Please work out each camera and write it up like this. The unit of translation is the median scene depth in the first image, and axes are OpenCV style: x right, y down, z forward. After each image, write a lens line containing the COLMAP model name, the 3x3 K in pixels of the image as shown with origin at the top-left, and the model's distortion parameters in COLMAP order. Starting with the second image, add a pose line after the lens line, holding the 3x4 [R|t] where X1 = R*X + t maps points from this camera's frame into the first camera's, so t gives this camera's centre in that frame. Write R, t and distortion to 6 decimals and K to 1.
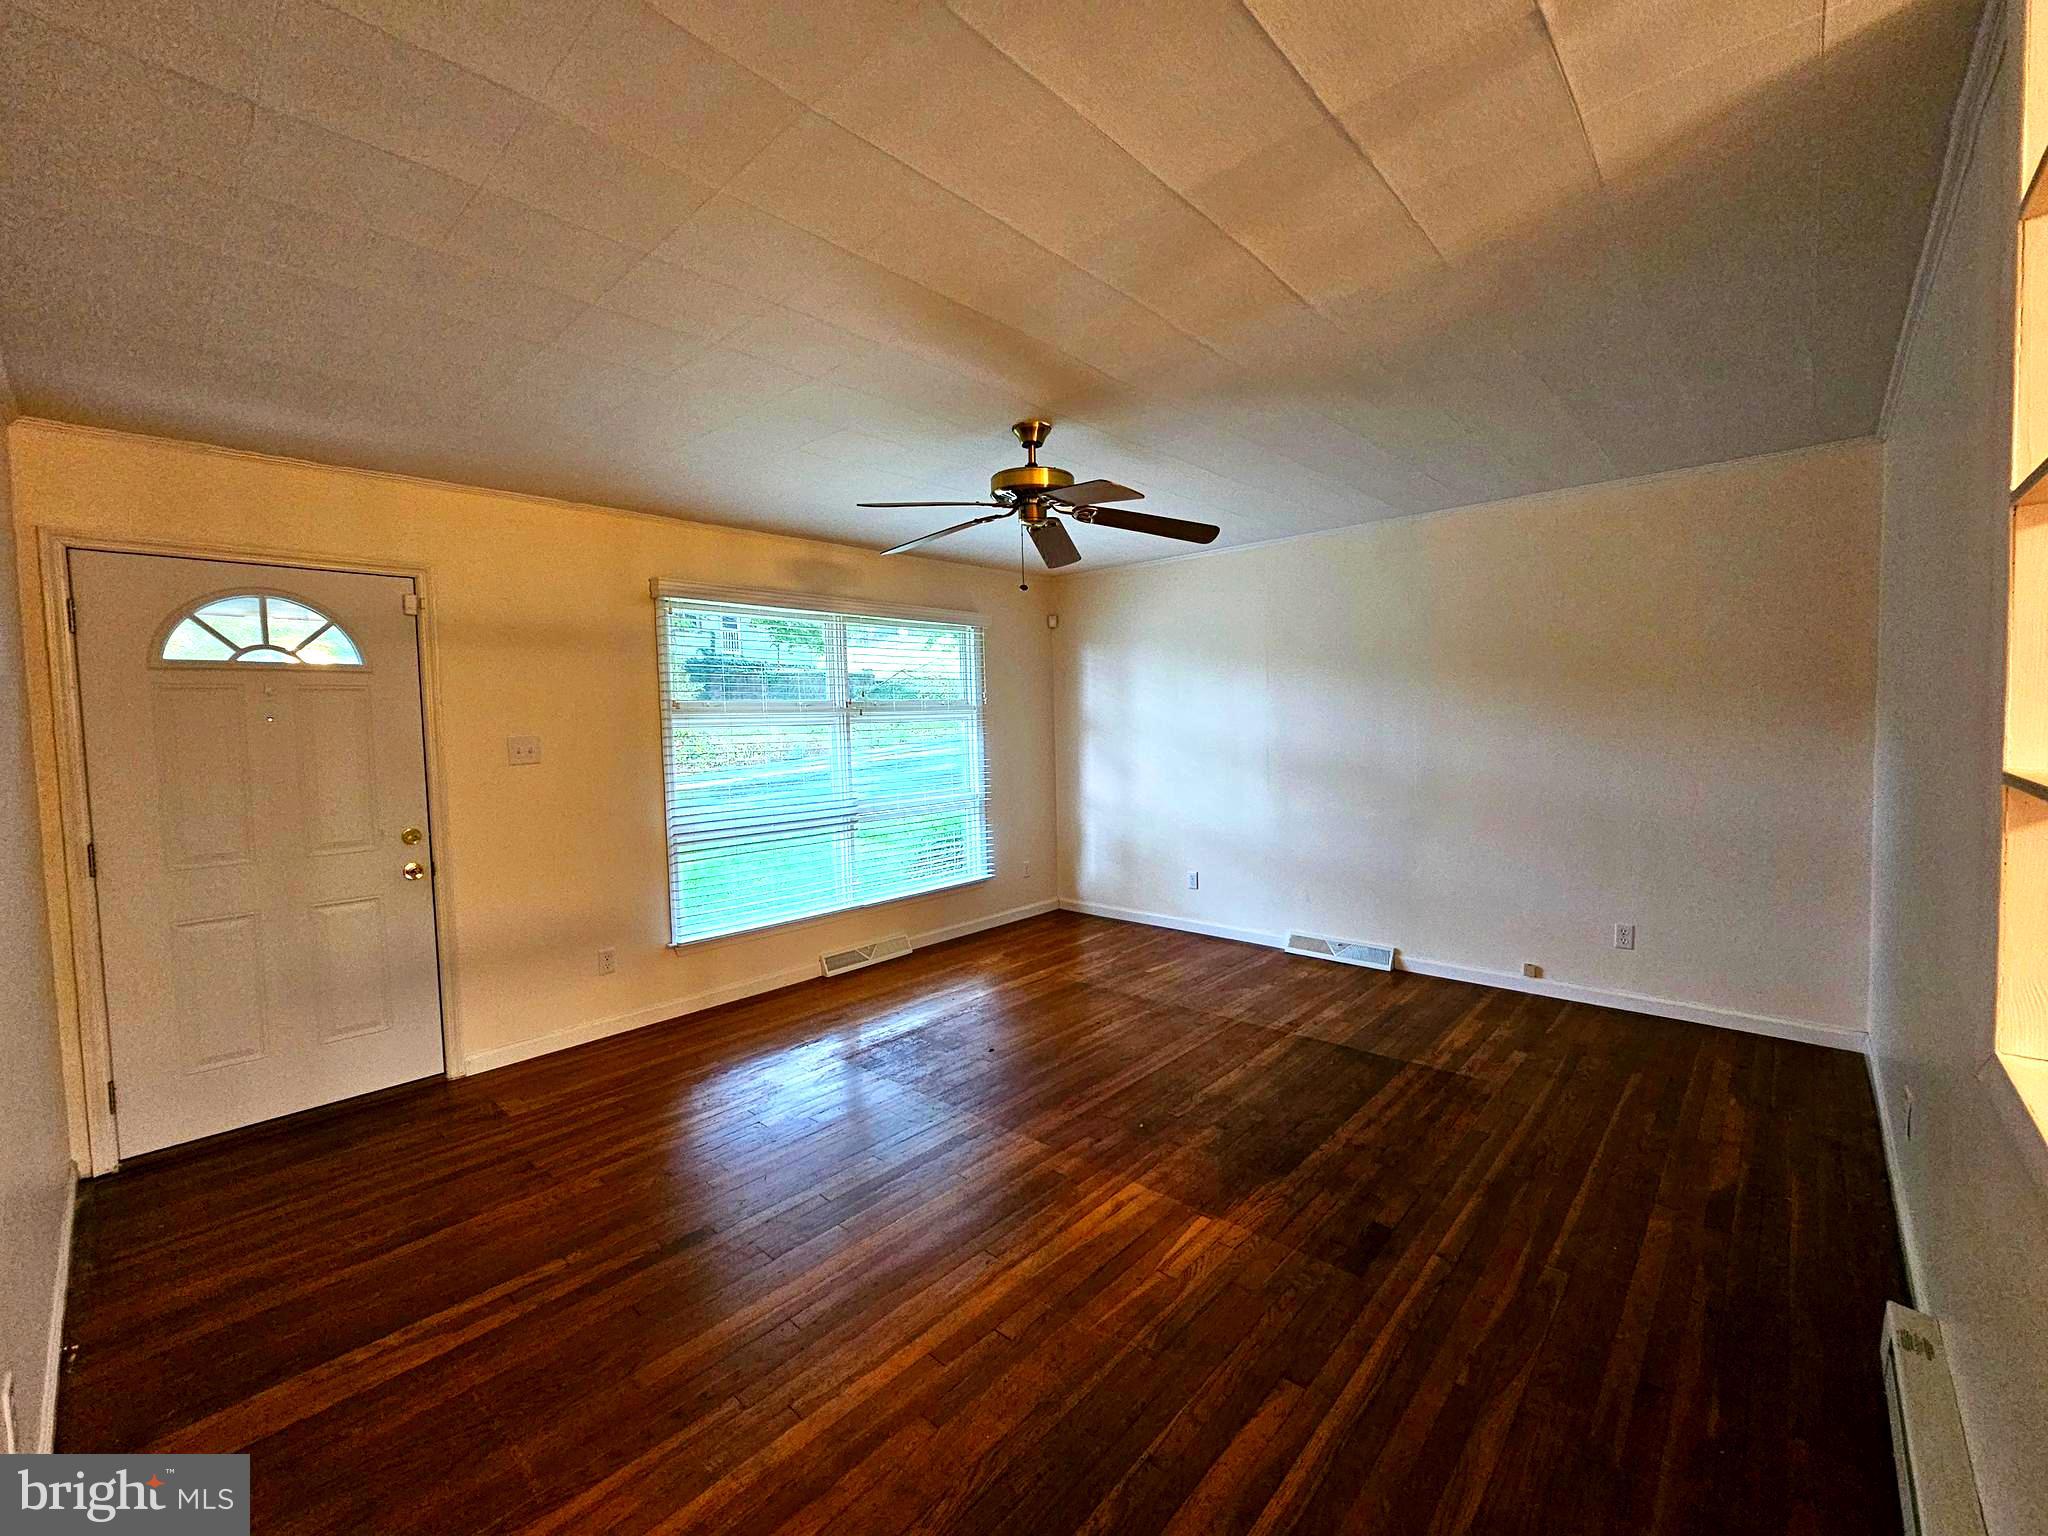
lens RADIAL K [[838.3, 0, 1043.2], [0, 838.3, 765.5], [0, 0, 1]] dist [-0.005226, 0.002623]
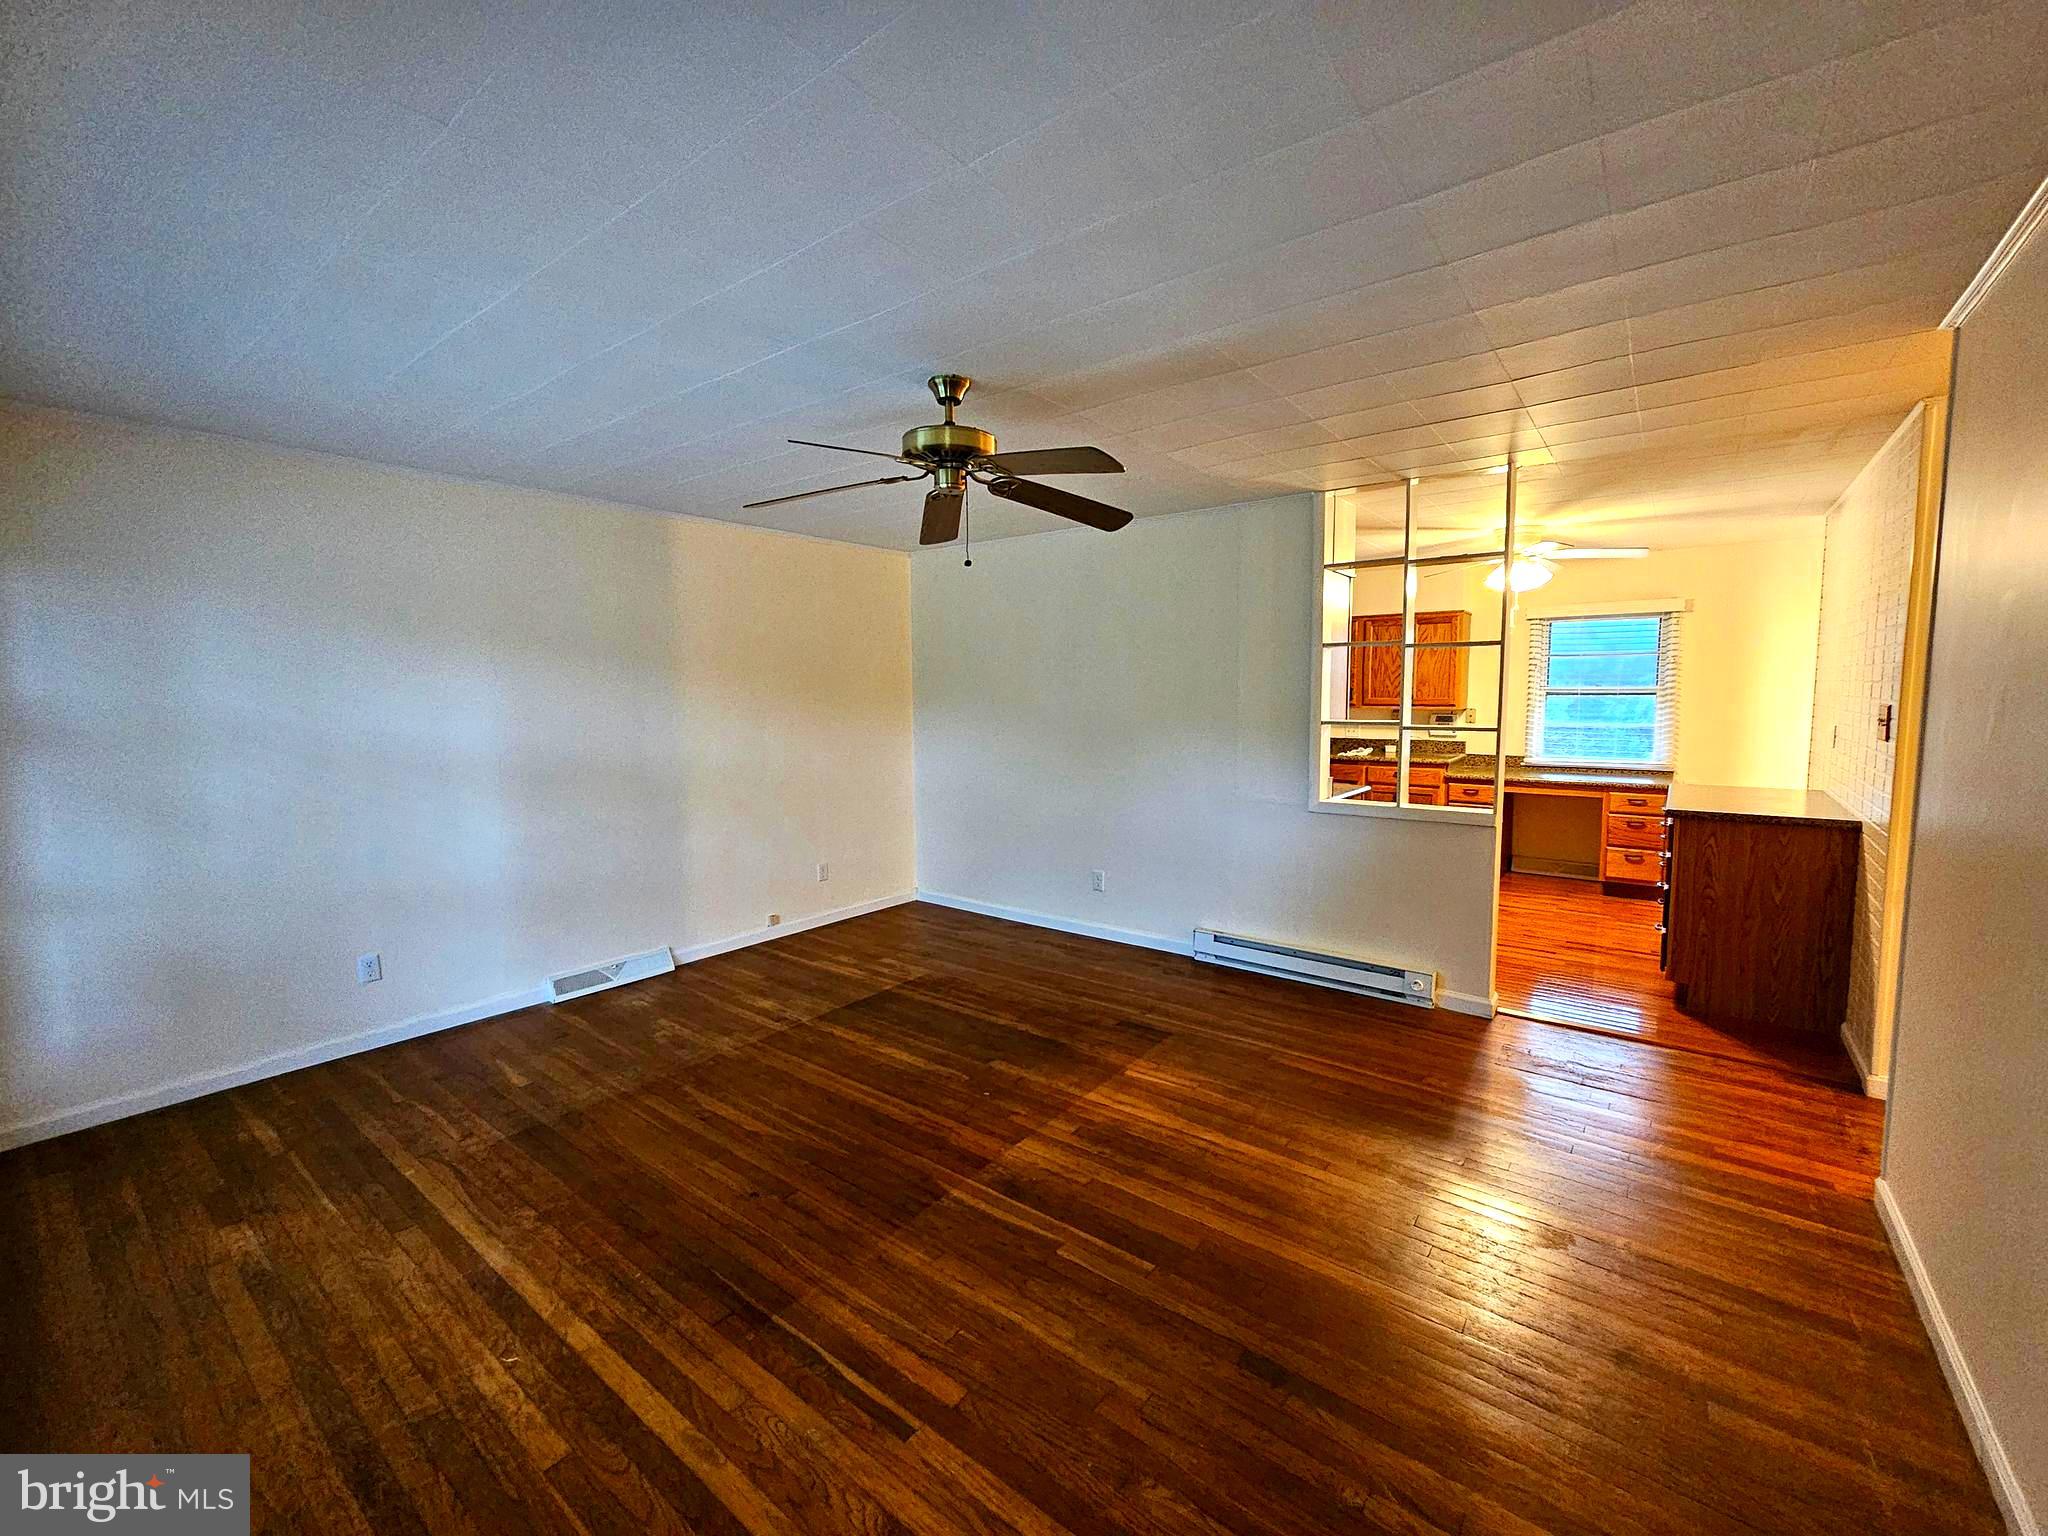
lens RADIAL K [[838.3, 0, 1027.9], [0, 838.3, 757.7], [0, 0, 1]] dist [-0.005226, 0.002623]
pose [[-0.073365, -0.051491, 0.995975, -0.728584], [0.068833, 0.996023, 0.056564, -0.039213], [-0.994927, 0.072706, -0.069529, 0.784167]]
